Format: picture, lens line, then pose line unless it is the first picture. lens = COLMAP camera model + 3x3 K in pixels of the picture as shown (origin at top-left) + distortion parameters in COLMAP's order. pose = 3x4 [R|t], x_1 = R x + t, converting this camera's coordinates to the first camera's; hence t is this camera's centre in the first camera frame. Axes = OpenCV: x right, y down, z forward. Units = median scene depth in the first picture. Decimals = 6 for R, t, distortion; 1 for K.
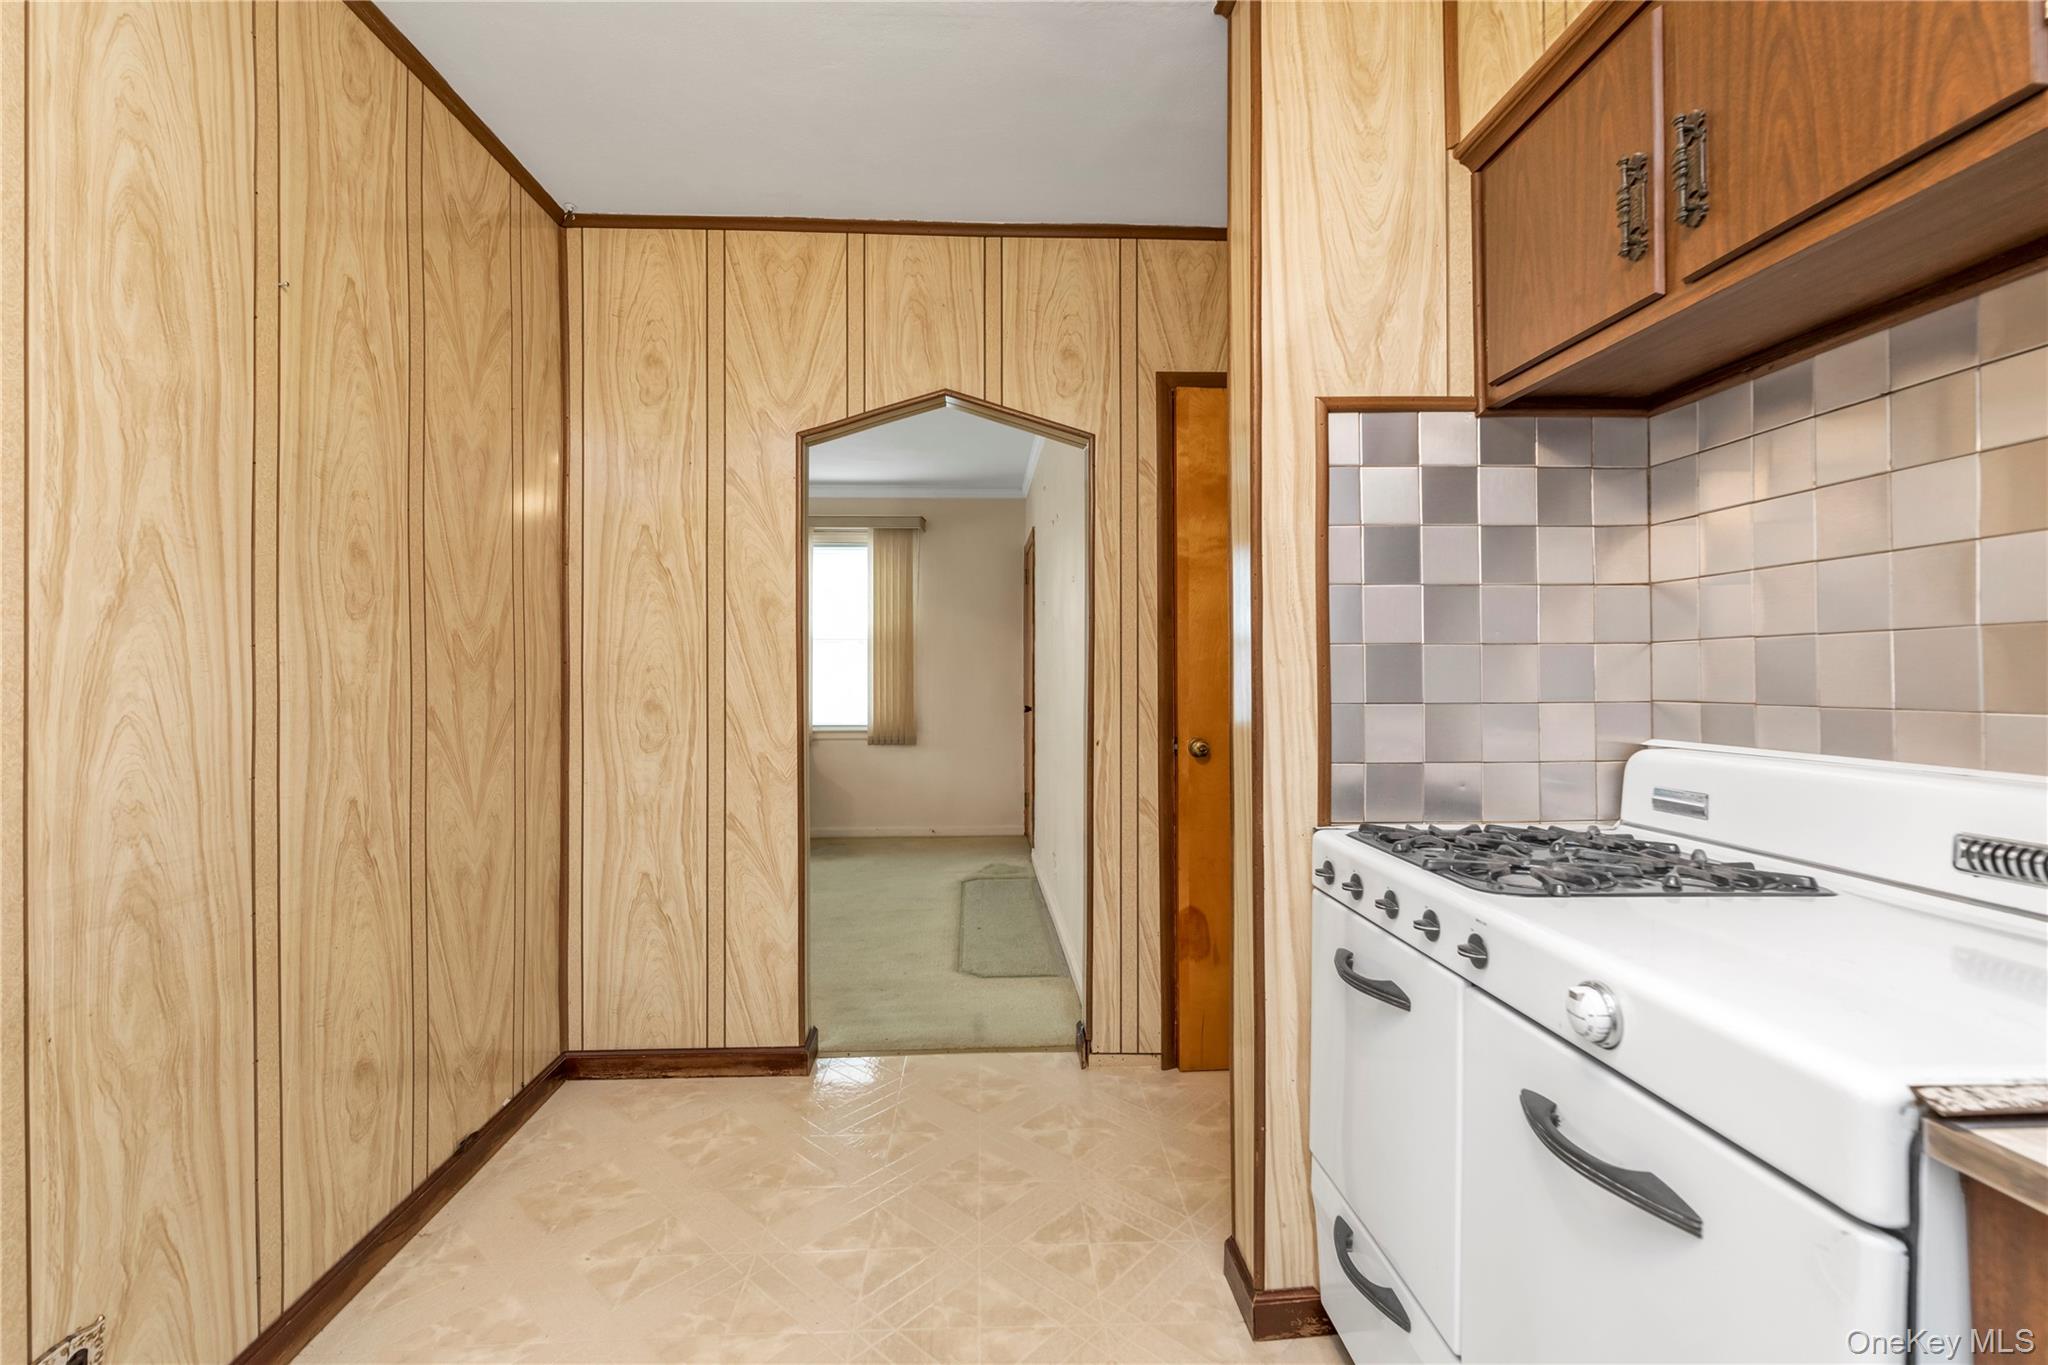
lens RADIAL K [[888.3, 0, 1020.3], [0, 888.3, 675.9], [0, 0, 1]] dist [-0.000017, -0.001046]
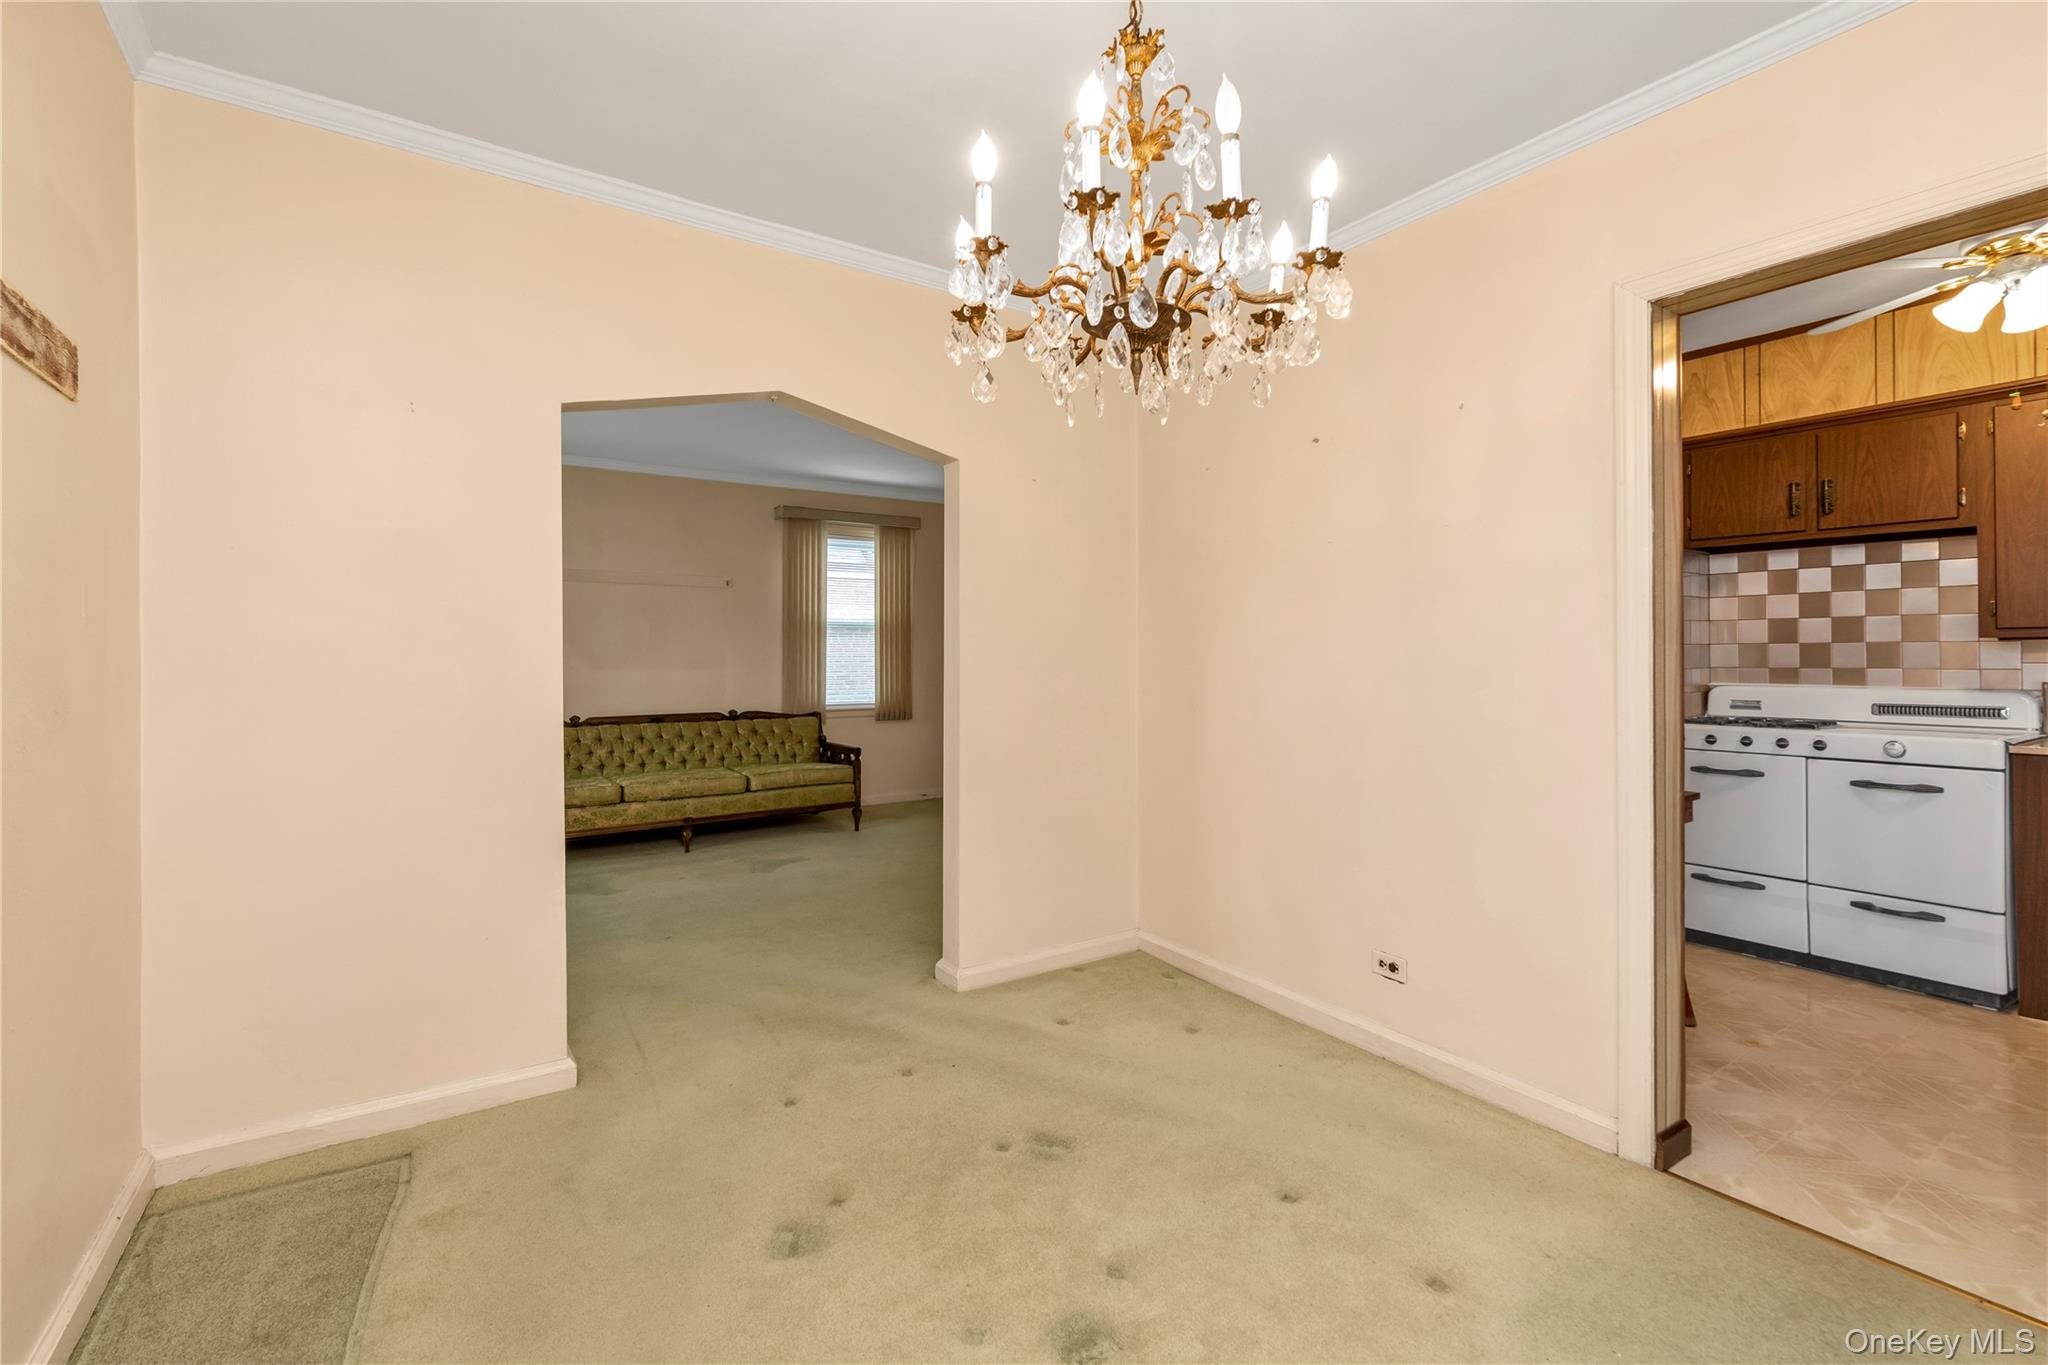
lens RADIAL K [[888.3, 0, 1020.2], [0, 888.3, 668.4], [0, 0, 1]] dist [-0.000017, -0.001046]
pose [[0.850727, -0.004211, 0.525591, -0.600825], [-0.000224, 0.999965, 0.008373, 0.002436], [-0.525608, -0.007241, 0.850696, -0.030054]]
